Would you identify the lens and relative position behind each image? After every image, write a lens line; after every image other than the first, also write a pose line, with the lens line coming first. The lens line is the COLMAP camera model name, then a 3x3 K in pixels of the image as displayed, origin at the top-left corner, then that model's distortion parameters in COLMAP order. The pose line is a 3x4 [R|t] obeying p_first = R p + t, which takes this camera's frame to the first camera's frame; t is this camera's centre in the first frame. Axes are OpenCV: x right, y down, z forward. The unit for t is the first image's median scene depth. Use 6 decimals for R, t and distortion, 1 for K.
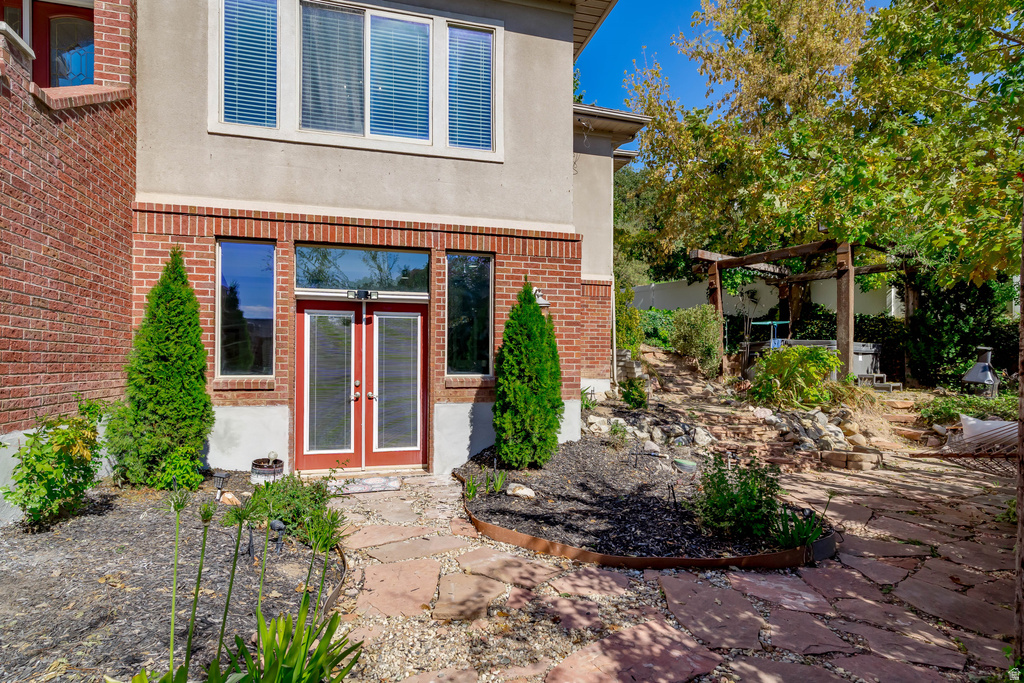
lens RADIAL K [[549.0, 0, 510.5], [0, 549.0, 360.8], [0, 0, 1]] dist [0.002789, 0.001509]
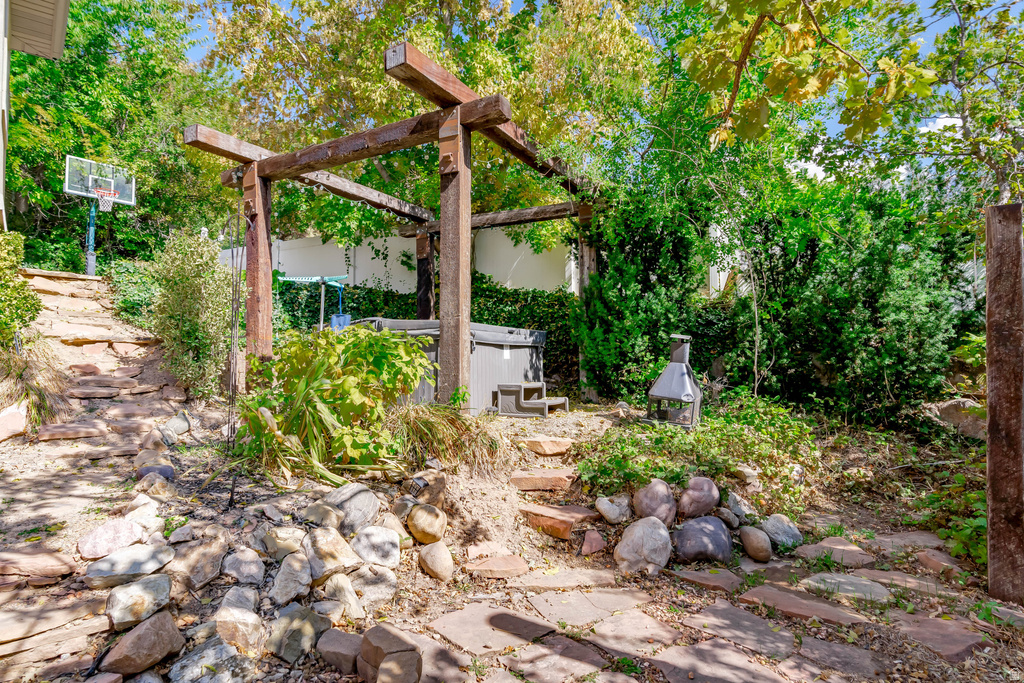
lens RADIAL K [[575.4, 0, 511.3], [0, 575.4, 343.2], [0, 0, 1]] dist [0.004639, 0.000157]
pose [[0.908032, 0.005757, 0.418861, 0.417243], [0.004733, 0.999701, -0.024001, -0.002361], [-0.418874, 0.023776, 0.907733, 0.490931]]
